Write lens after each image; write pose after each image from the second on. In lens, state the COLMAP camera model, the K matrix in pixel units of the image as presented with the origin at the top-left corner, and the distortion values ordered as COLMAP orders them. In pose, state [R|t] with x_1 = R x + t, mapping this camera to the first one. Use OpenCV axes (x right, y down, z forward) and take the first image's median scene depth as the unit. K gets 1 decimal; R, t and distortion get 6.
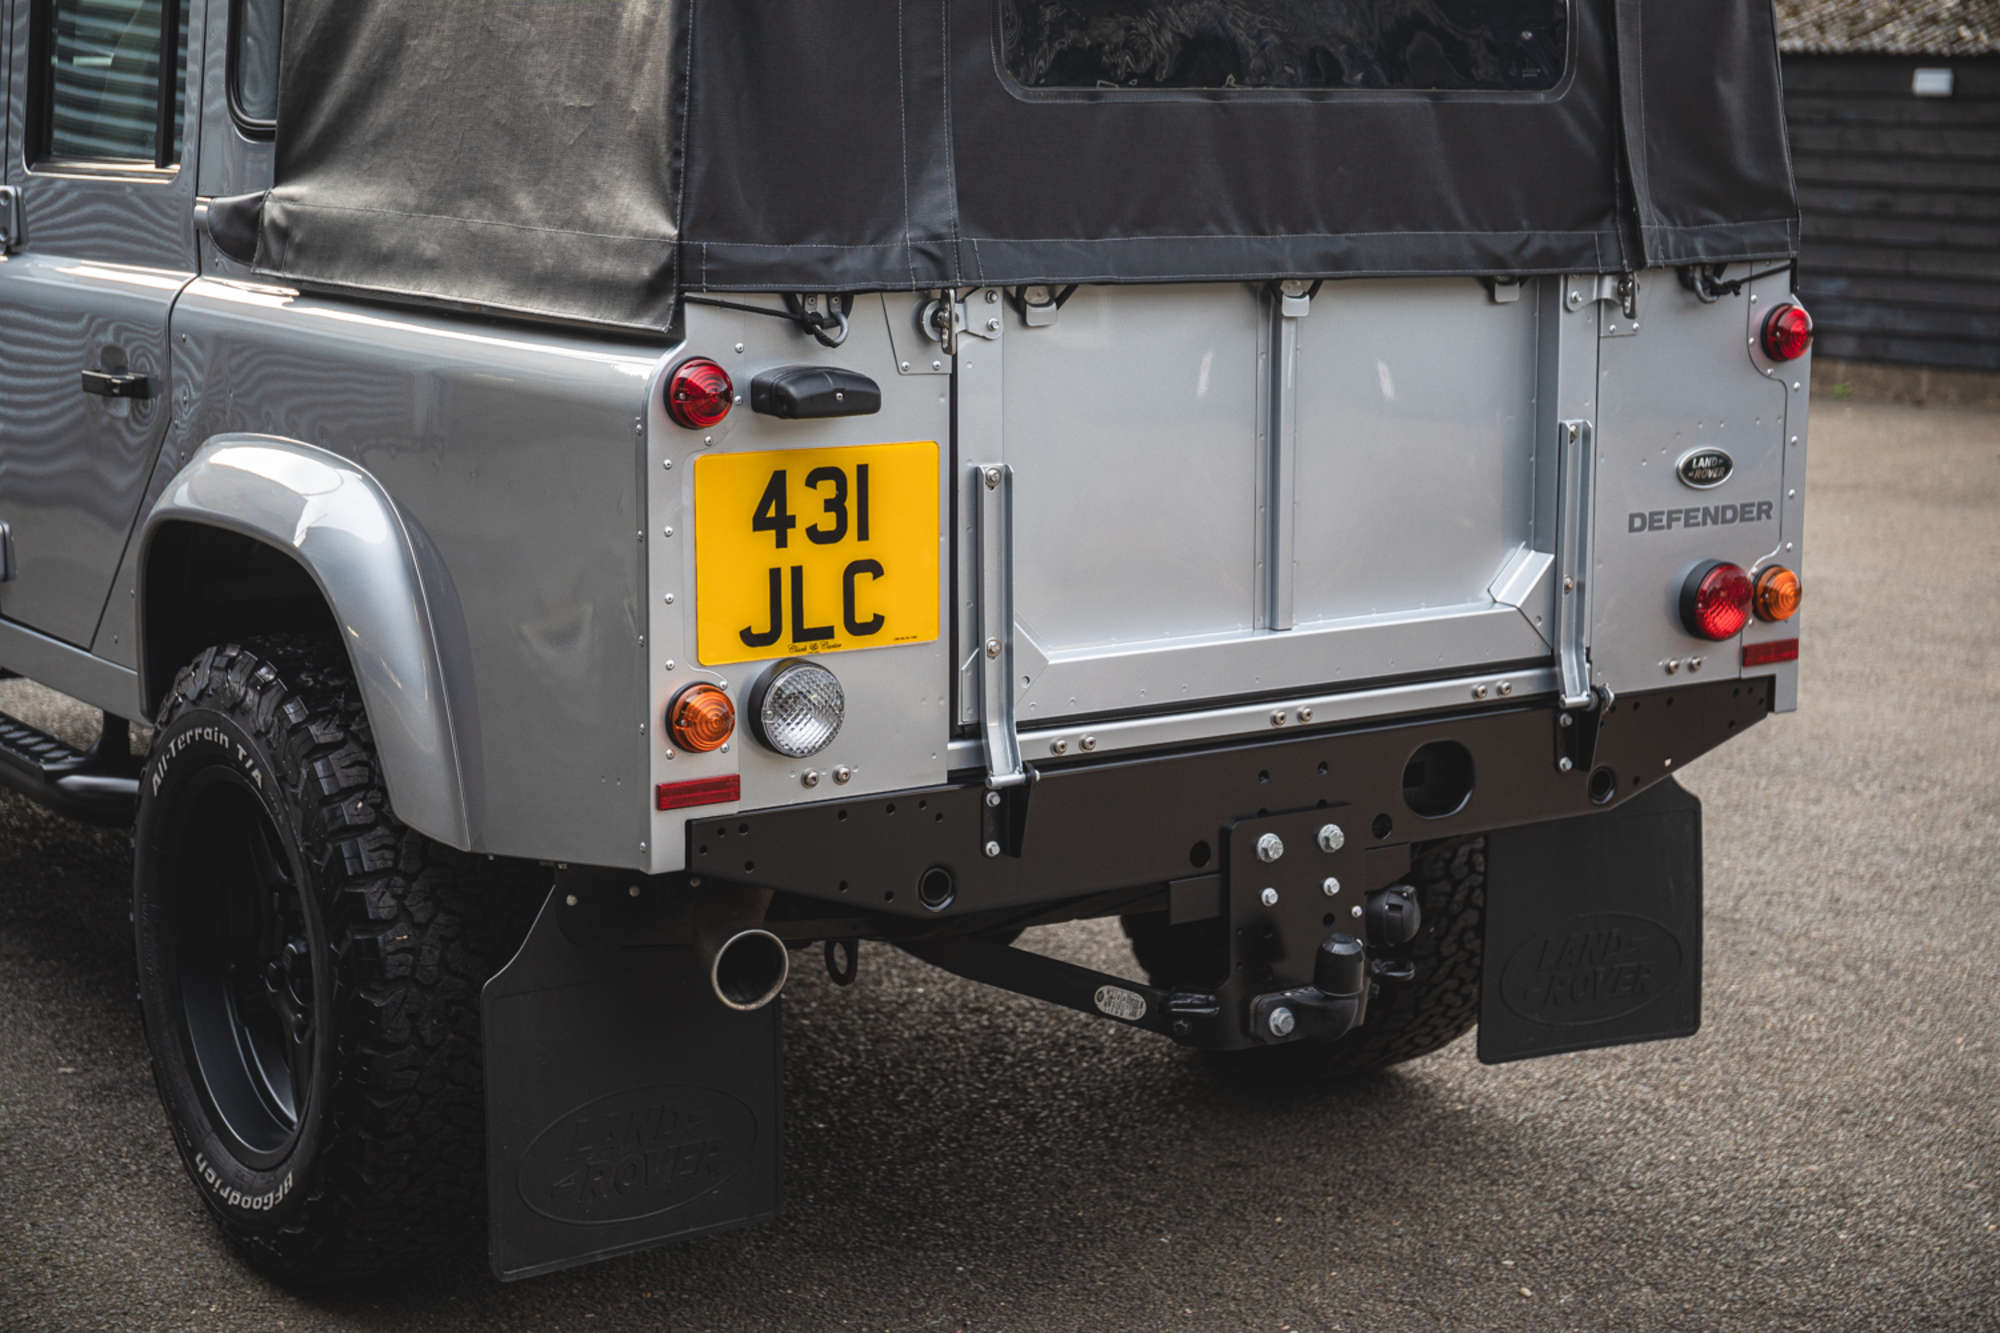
lens RADIAL K [[3777.9, 0, 1012.0], [0, 3777.9, 671.6], [0, 0, 1]] dist [0.037247, 0.000000]
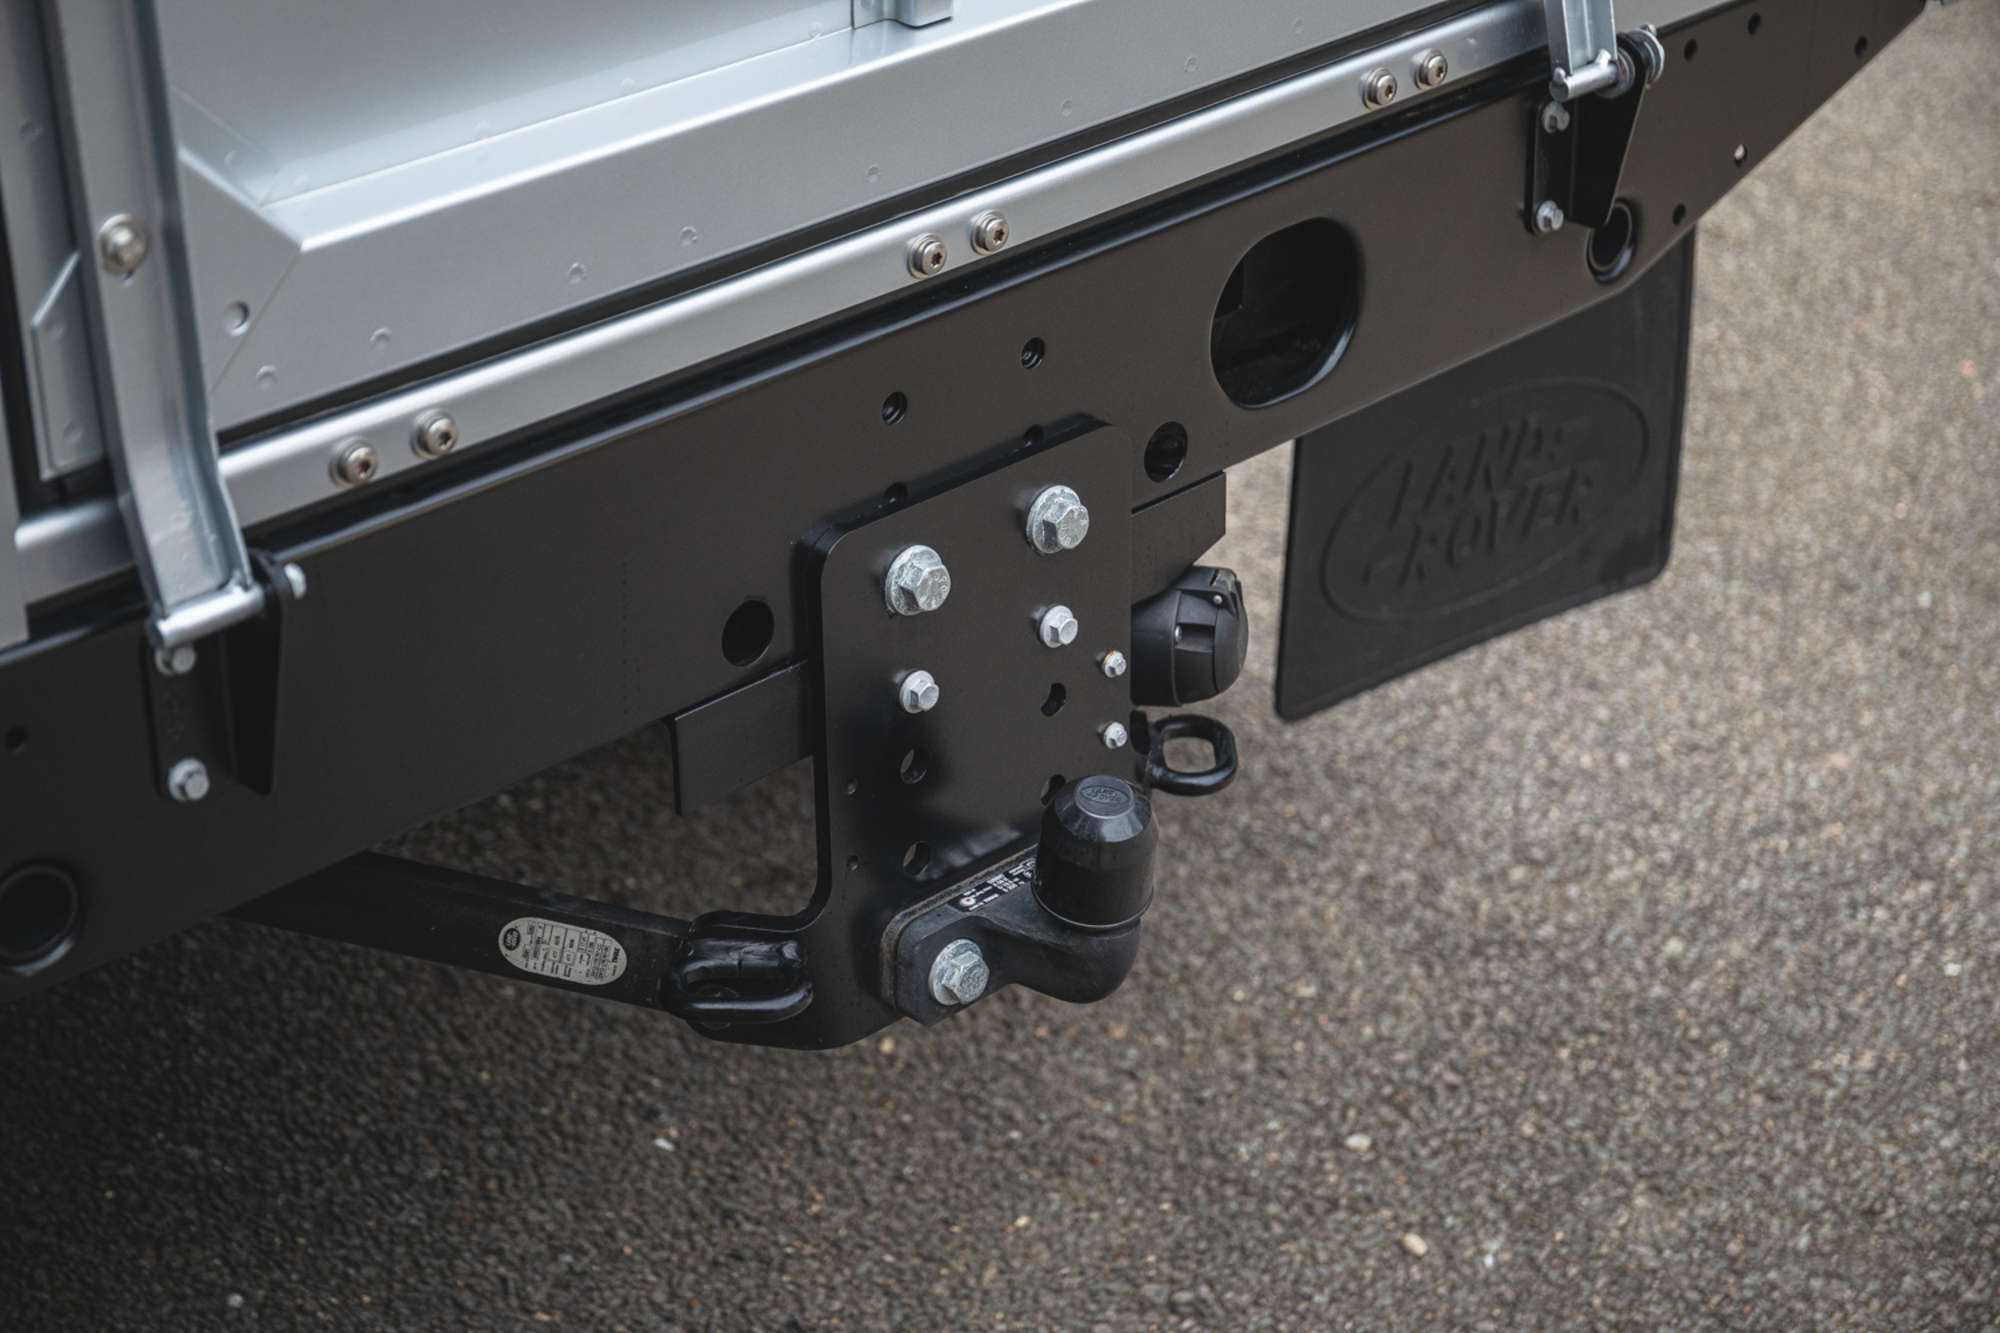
lens RADIAL K [[3580.3, 0, 1032.1], [0, 3580.3, 662.6], [0, 0, 1]] dist [0.110864, 0.000000]
pose [[0.982756, -0.083521, 0.164972, 0.015929], [0.019409, 0.933842, 0.357159, -0.073888], [-0.183888, -0.347798, 0.919359, 0.600451]]
